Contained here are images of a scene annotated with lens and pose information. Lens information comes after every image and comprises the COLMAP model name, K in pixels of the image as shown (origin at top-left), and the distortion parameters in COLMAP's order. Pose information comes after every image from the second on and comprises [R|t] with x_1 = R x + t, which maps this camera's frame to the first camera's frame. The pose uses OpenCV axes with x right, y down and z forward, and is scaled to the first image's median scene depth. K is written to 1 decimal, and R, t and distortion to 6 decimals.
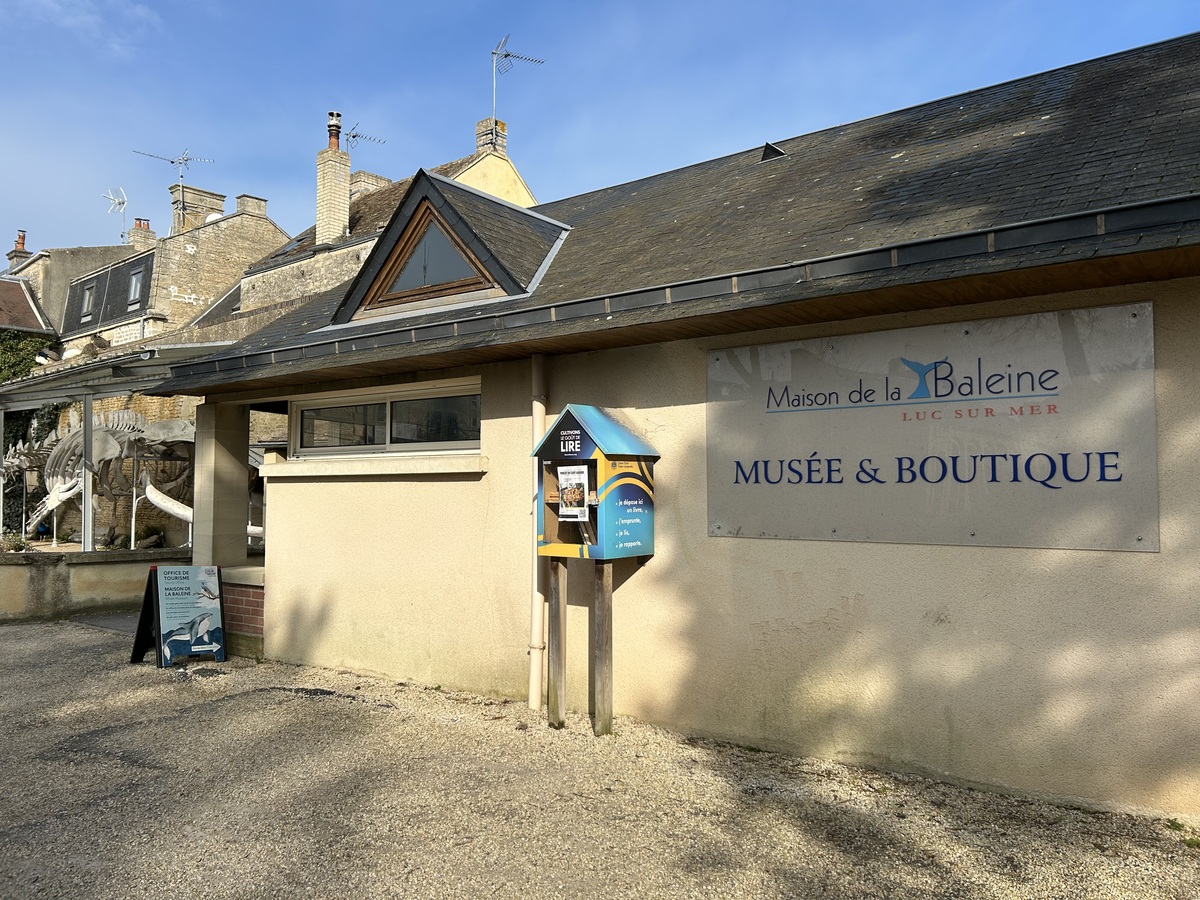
lens RADIAL K [[904.6, 0, 600.7], [0, 904.6, 451.7], [0, 0, 1]] dist [0.000941, 0.000597]
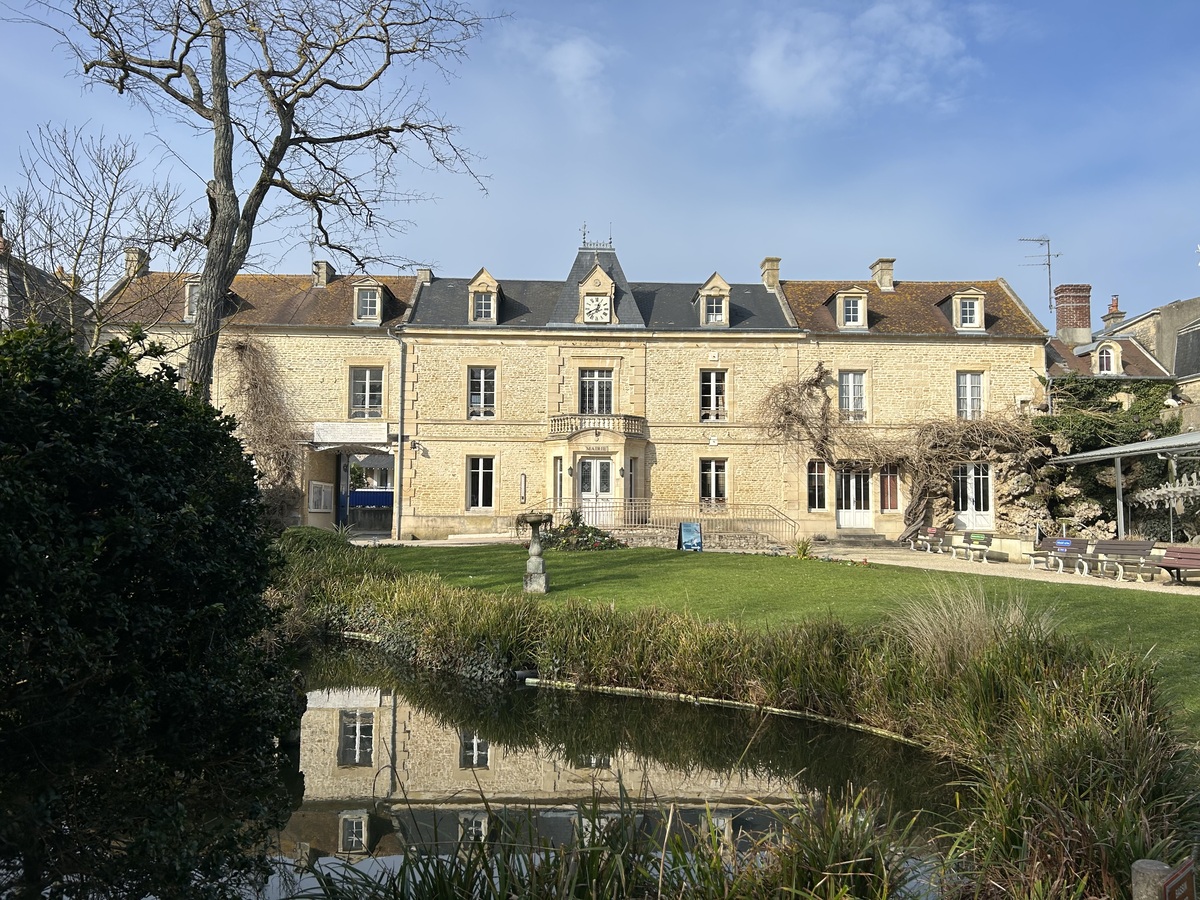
lens RADIAL K [[904.6, 0, 599.9], [0, 904.6, 449.3], [0, 0, 1]] dist [0.000941, 0.000597]
pose [[0.648146, -0.054990, -0.759528, -0.199572], [0.030696, 0.998465, -0.046094, -0.008648], [0.760897, 0.006561, 0.648840, -0.308224]]
